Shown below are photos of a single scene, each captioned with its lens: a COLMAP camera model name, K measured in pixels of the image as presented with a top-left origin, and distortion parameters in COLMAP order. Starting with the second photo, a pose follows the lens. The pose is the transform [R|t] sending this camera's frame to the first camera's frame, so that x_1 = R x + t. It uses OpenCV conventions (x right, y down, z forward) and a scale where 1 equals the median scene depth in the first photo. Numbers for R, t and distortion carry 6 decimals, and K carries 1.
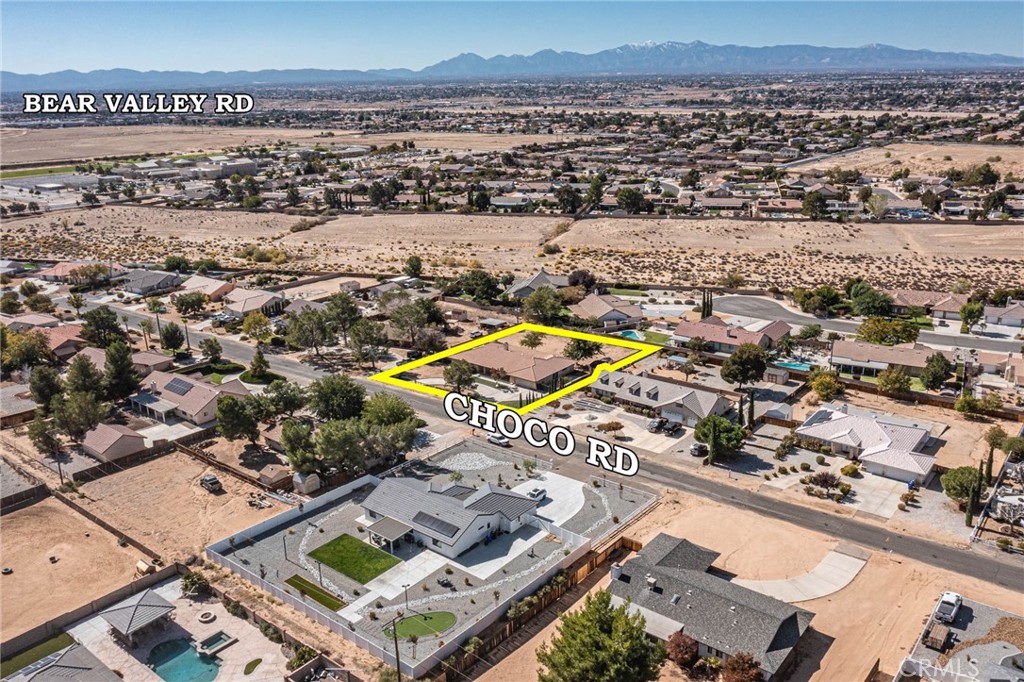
lens RADIAL K [[805.0, 0, 517.4], [0, 805.0, 337.5], [0, 0, 1]] dist [-0.014910, 0.014966]
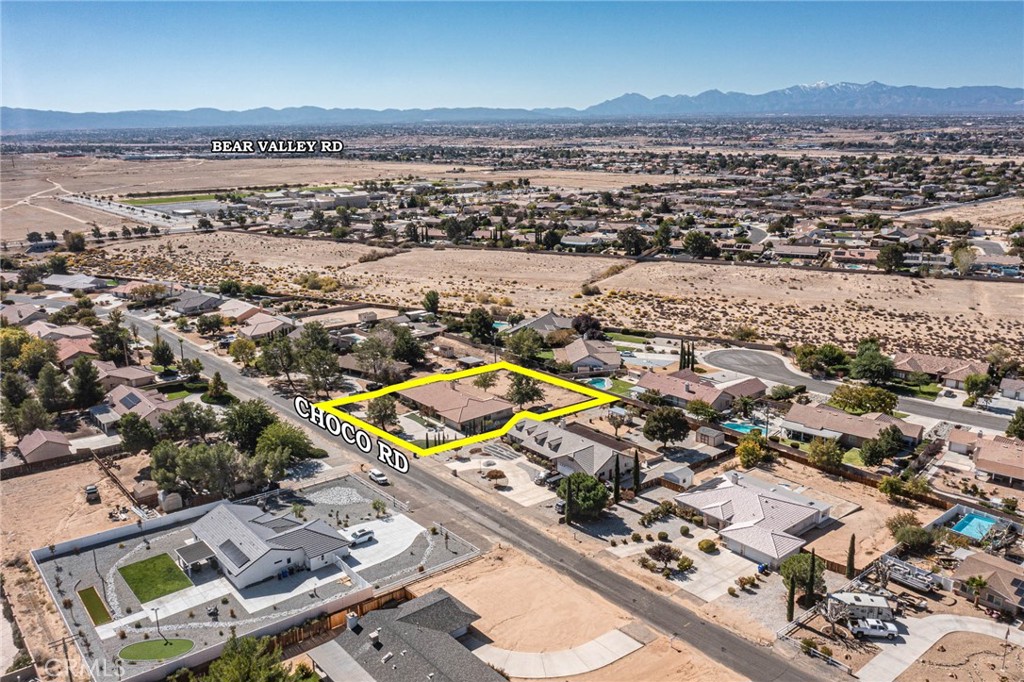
lens RADIAL K [[805.0, 0, 519.0], [0, 805.0, 343.8], [0, 0, 1]] dist [-0.014910, 0.014966]
pose [[0.980861, 0.060660, -0.185018, 0.212020], [-0.067577, 0.997223, -0.031307, -0.012224], [0.182605, 0.043210, 0.982236, 0.028390]]
